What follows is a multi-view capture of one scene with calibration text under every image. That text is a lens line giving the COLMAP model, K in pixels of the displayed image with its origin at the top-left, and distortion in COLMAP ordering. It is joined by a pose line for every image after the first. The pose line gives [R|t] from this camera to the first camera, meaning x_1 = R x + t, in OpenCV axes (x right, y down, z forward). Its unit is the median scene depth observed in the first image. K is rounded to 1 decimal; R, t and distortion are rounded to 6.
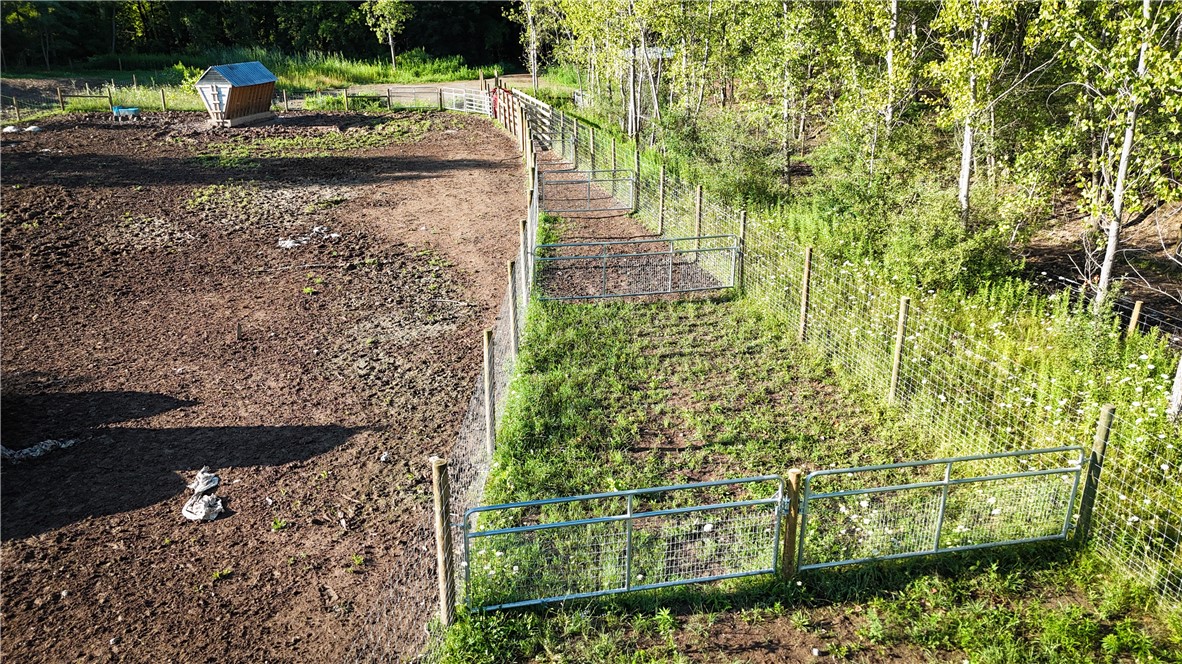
lens RADIAL K [[877.5, 0, 592.0], [0, 877.5, 331.4], [0, 0, 1]] dist [0.066126, -0.055581]
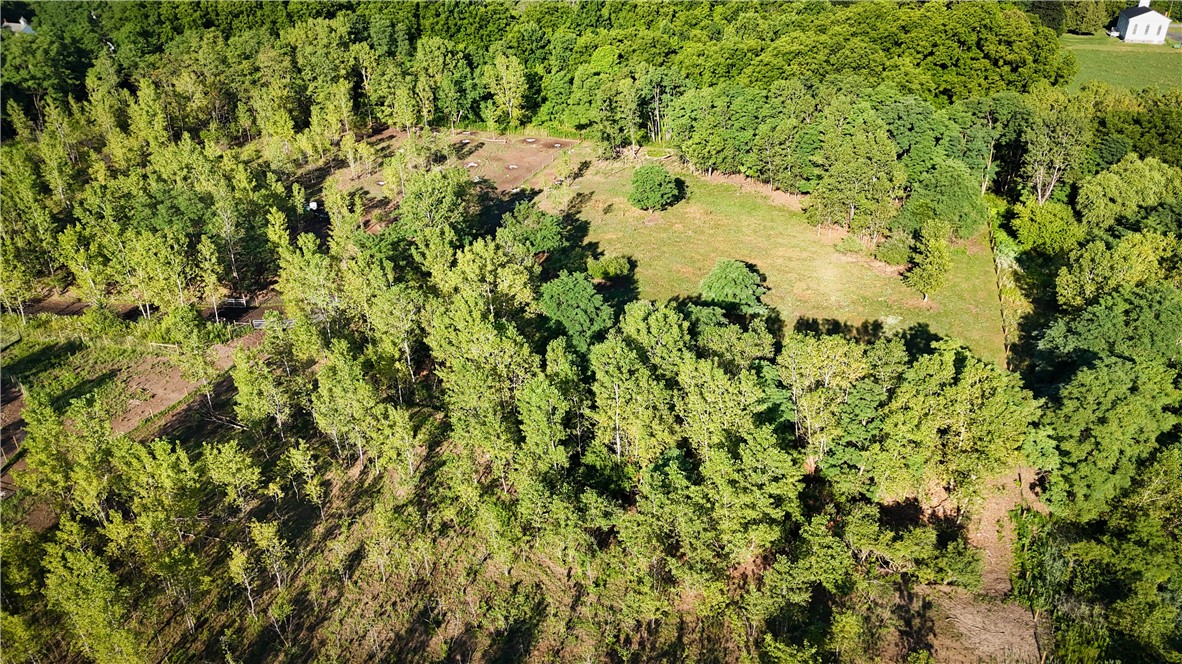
lens RADIAL K [[877.5, 0, 591.9], [0, 877.5, 337.1], [0, 0, 1]] dist [0.066126, -0.055581]
pose [[0.423198, -0.420349, 0.802627, -3.638932], [0.313177, 0.899128, 0.305760, -0.650238], [-0.850190, 0.121967, 0.512153, -7.279621]]
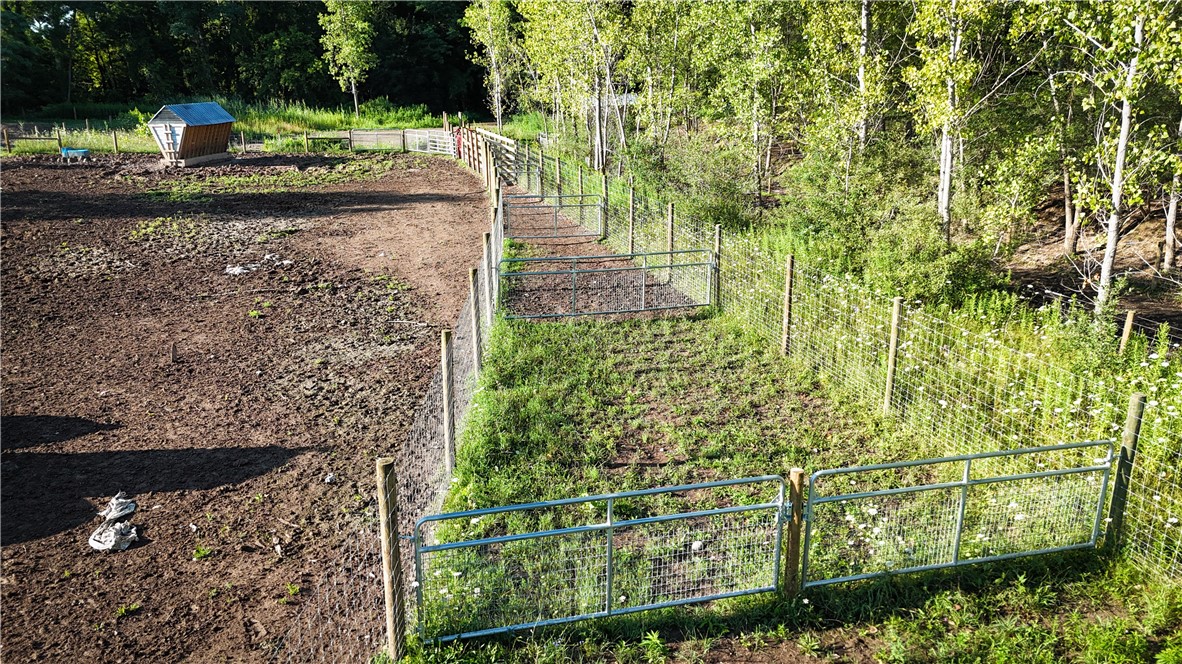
lens RADIAL K [[877.5, 0, 592.9], [0, 877.5, 329.4], [0, 0, 1]] dist [0.066126, -0.055581]
pose [[0.999174, -0.012194, 0.038752, -0.002815], [0.014607, 0.997931, -0.062606, 0.042279], [-0.037908, 0.063120, 0.997286, 0.075619]]
